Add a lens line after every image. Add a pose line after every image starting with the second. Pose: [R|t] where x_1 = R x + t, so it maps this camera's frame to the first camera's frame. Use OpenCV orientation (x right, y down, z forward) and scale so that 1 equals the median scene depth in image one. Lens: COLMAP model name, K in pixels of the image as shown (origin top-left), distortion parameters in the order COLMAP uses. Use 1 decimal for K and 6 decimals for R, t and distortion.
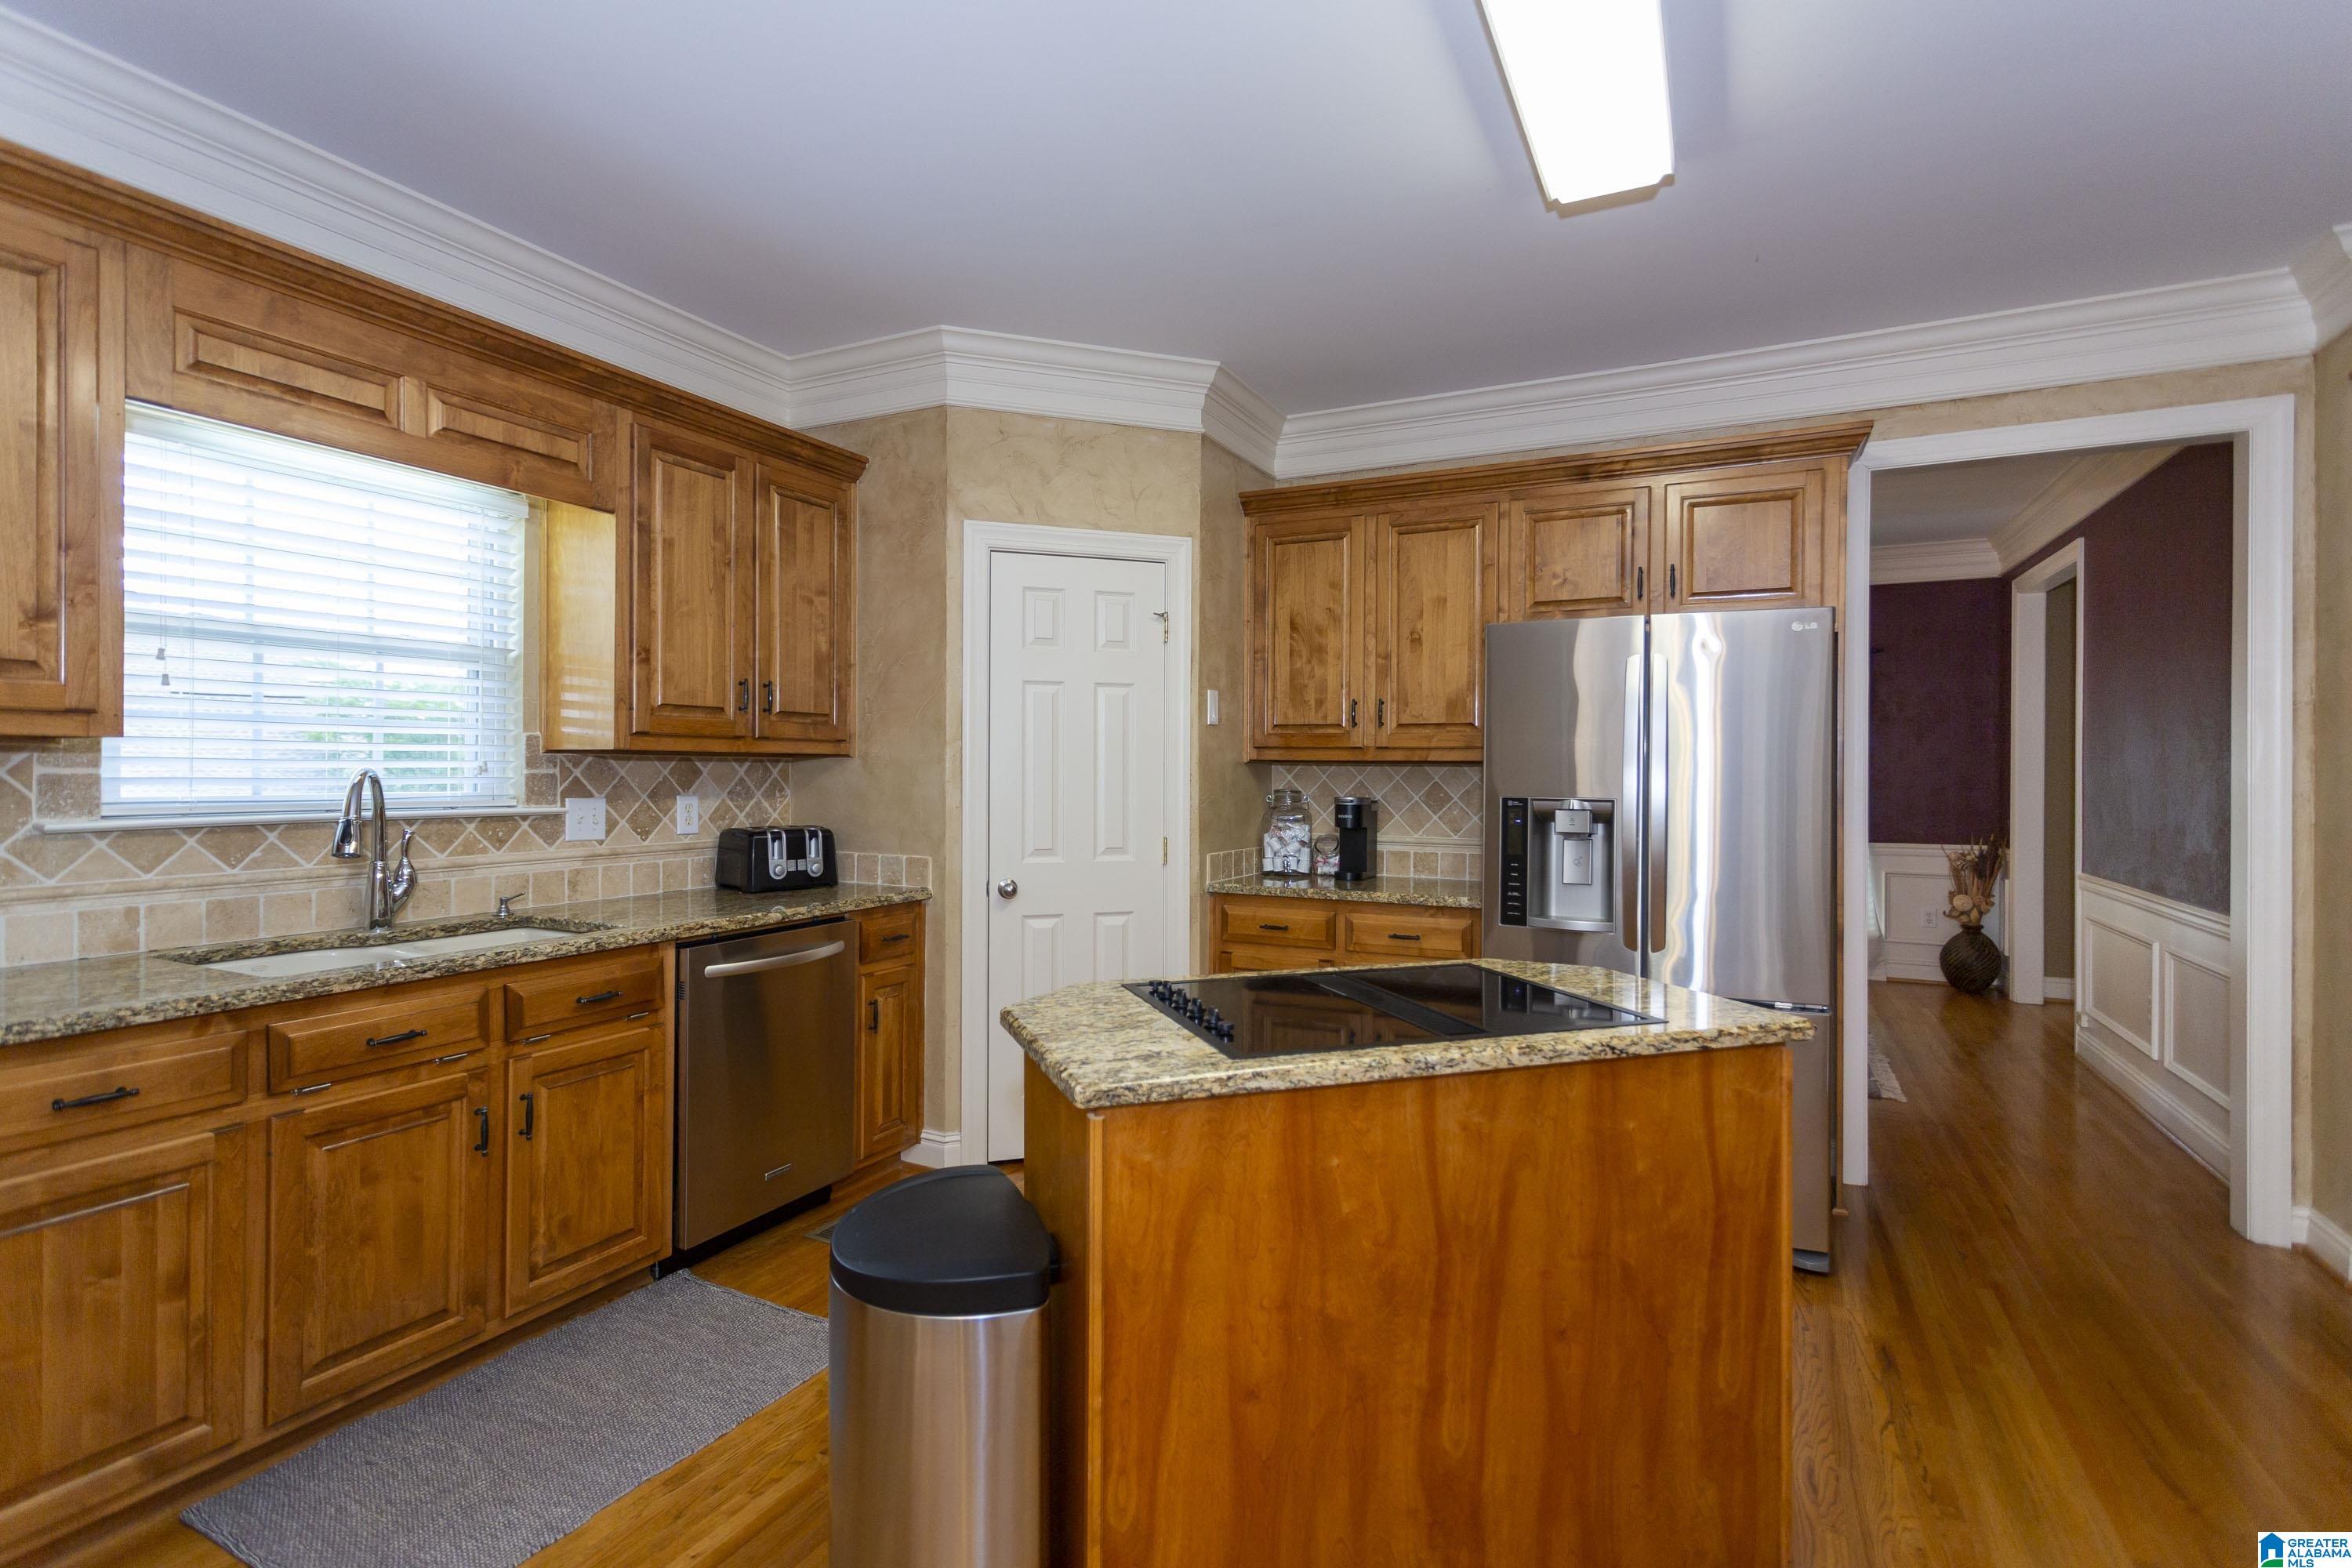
lens RADIAL K [[1125.6, 0, 1197.0], [0, 1125.6, 774.8], [0, 0, 1]] dist [0.004399, 0.000234]
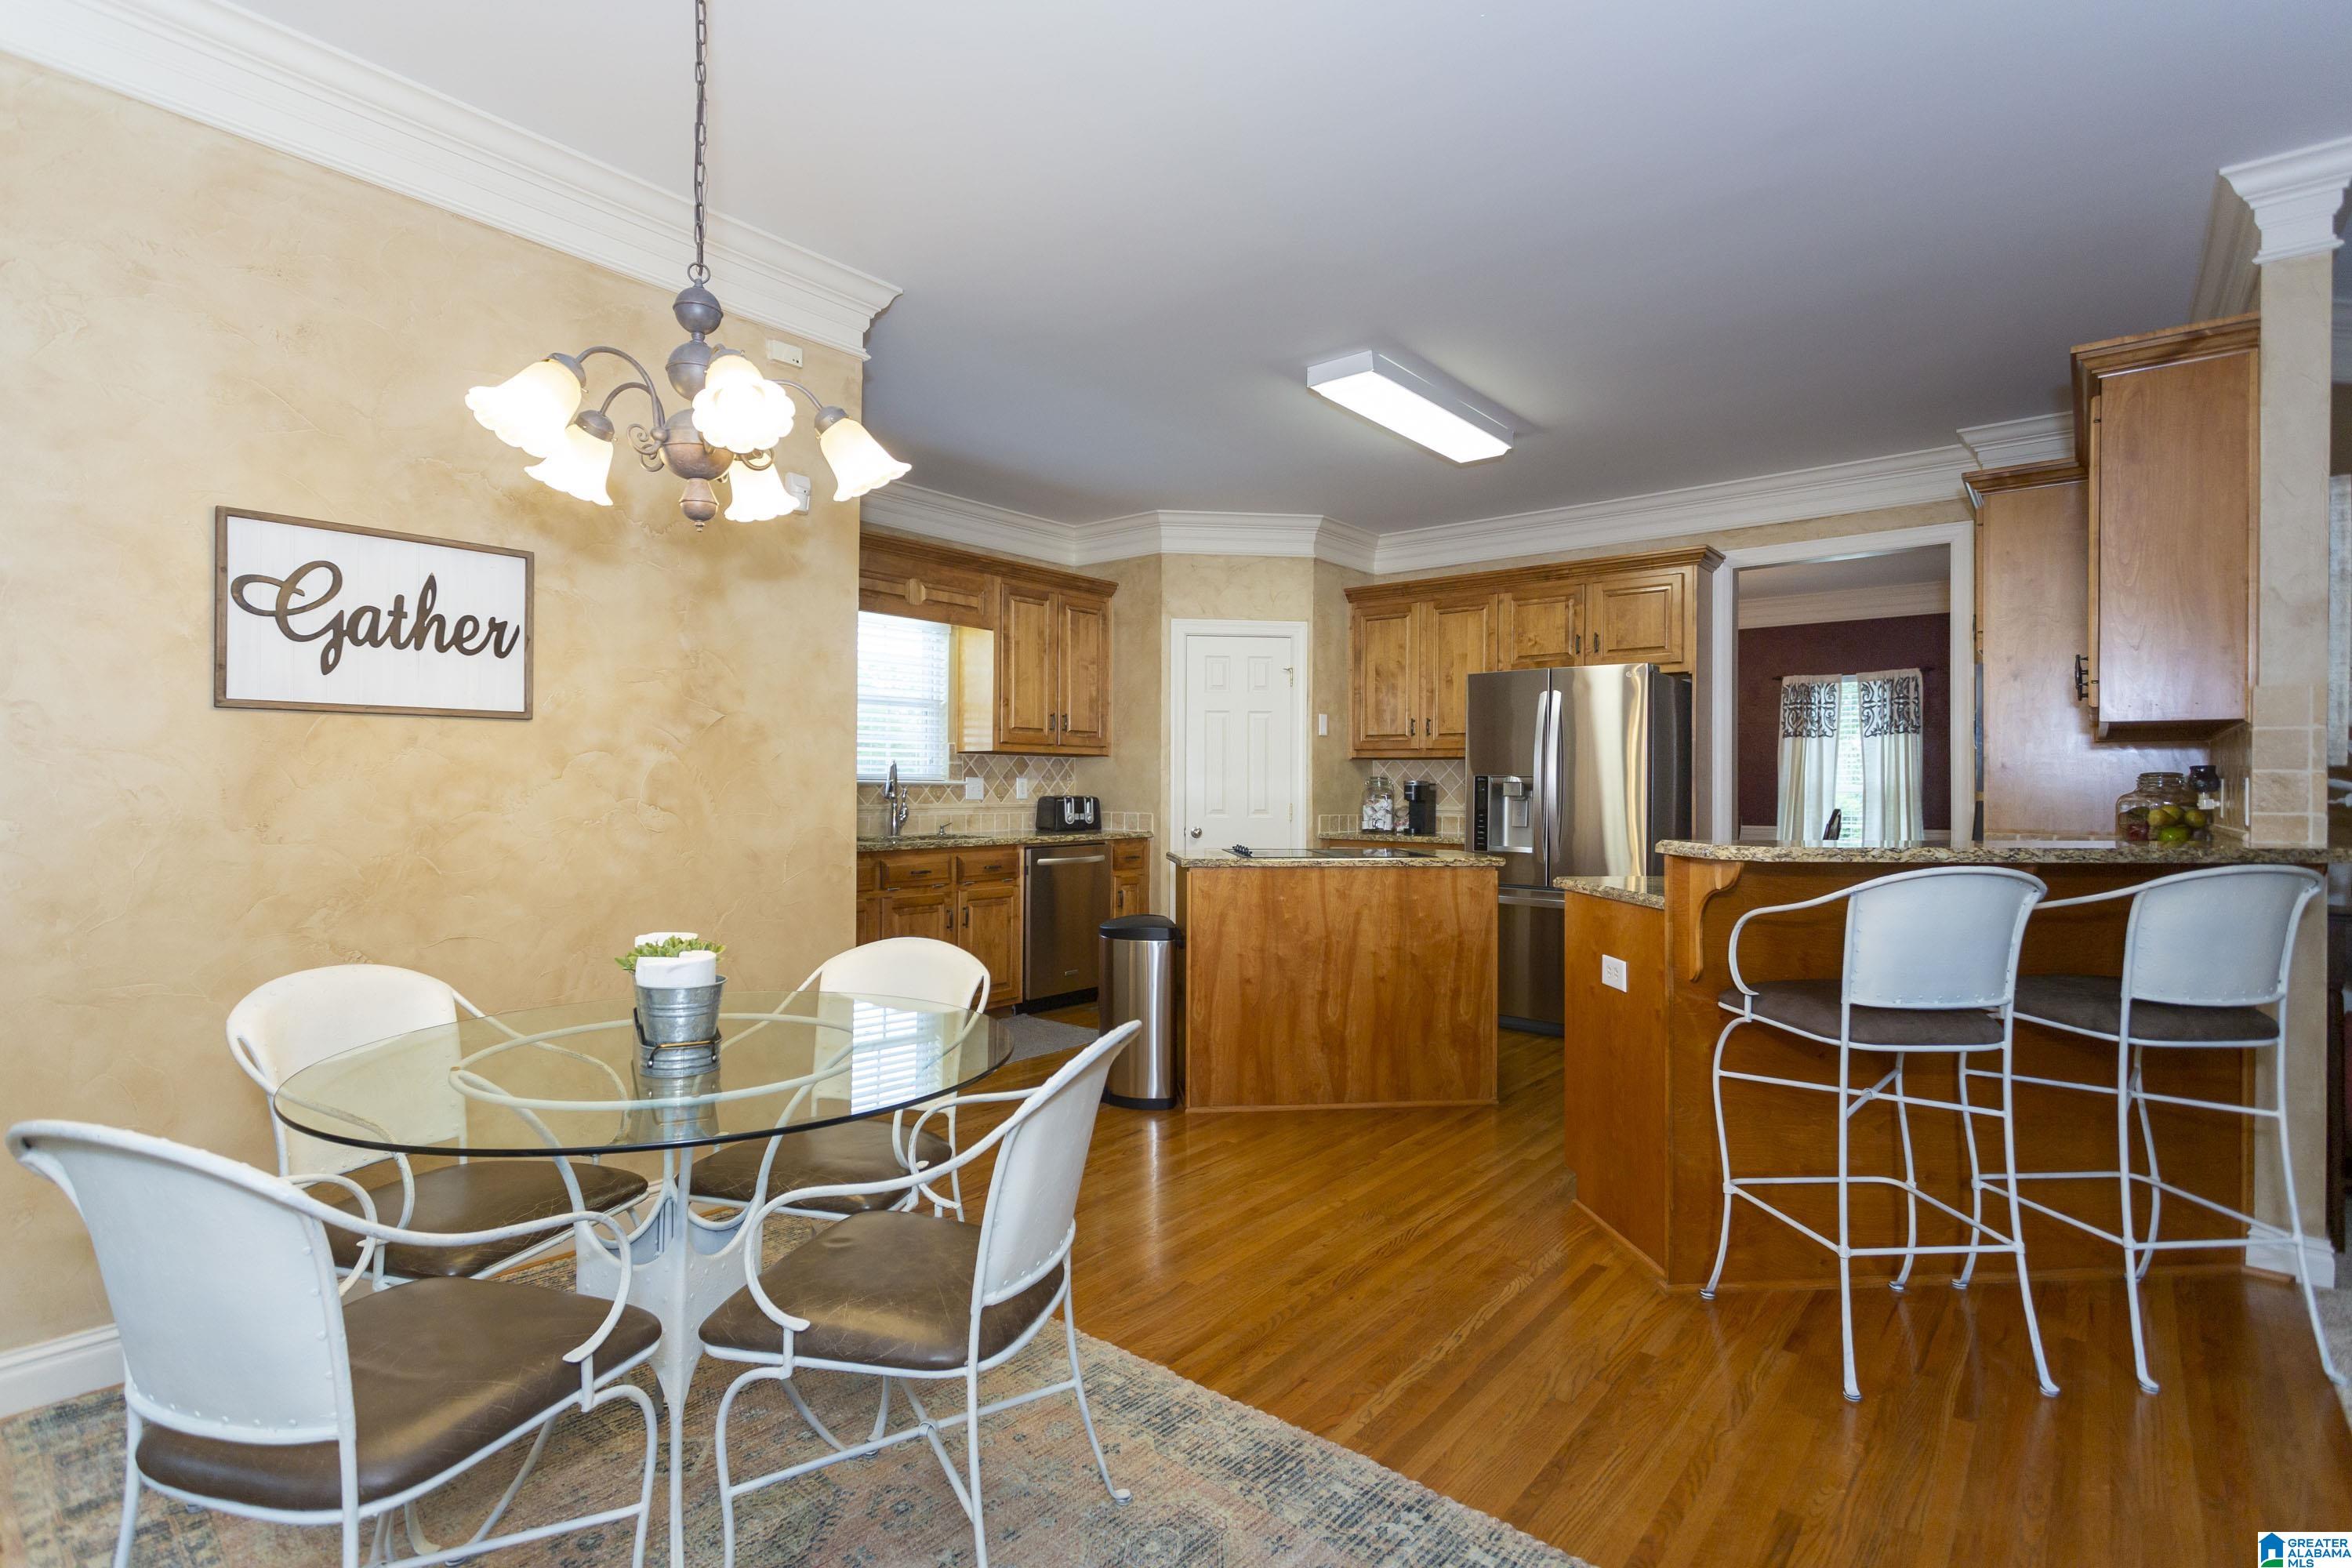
lens RADIAL K [[1125.6, 0, 1168.7], [0, 1125.6, 778.0], [0, 0, 1]] dist [0.004399, 0.000234]
pose [[0.969444, -0.001395, -0.245308, 0.219493], [-0.001424, 0.999935, -0.011315, 0.039341], [0.245308, 0.011318, 0.969379, -0.695525]]
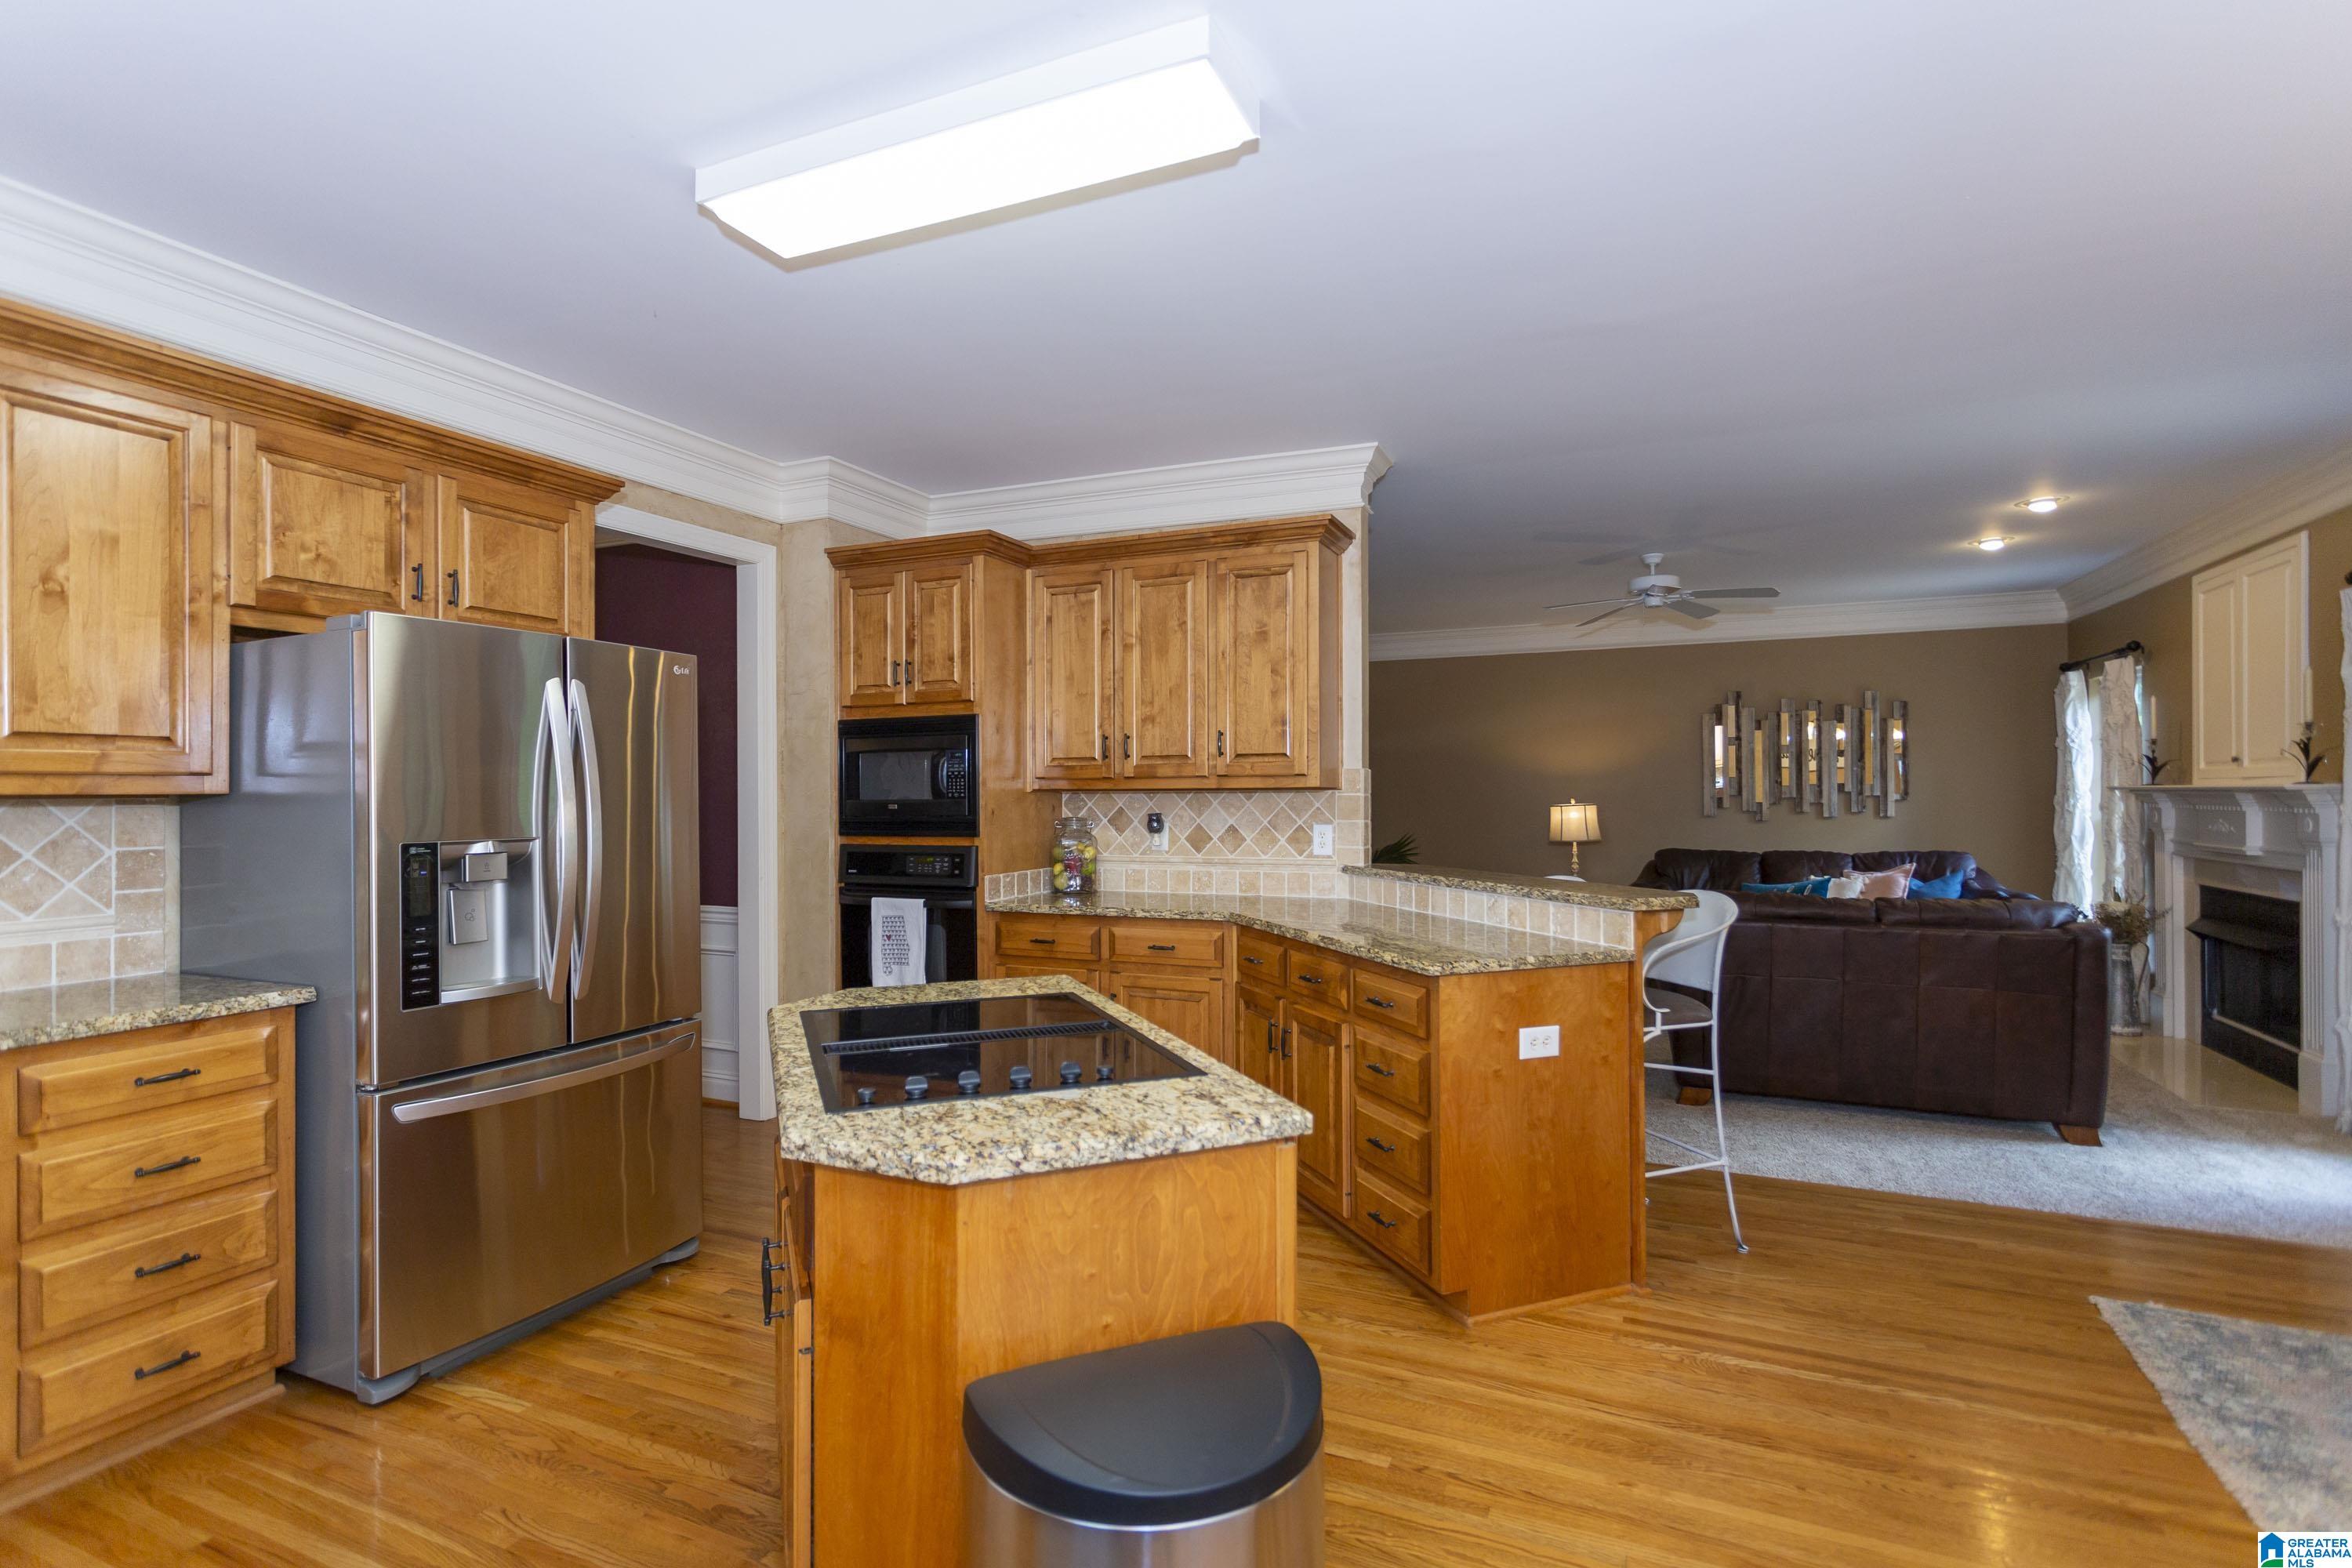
lens RADIAL K [[1125.6, 0, 1186.1], [0, 1125.6, 784.3], [0, 0, 1]] dist [0.004399, 0.000234]
pose [[-0.026660, 0.010914, 0.999585, -0.460283], [0.018005, 0.999783, -0.010436, -0.001277], [-0.999482, 0.017719, -0.026851, 0.455194]]
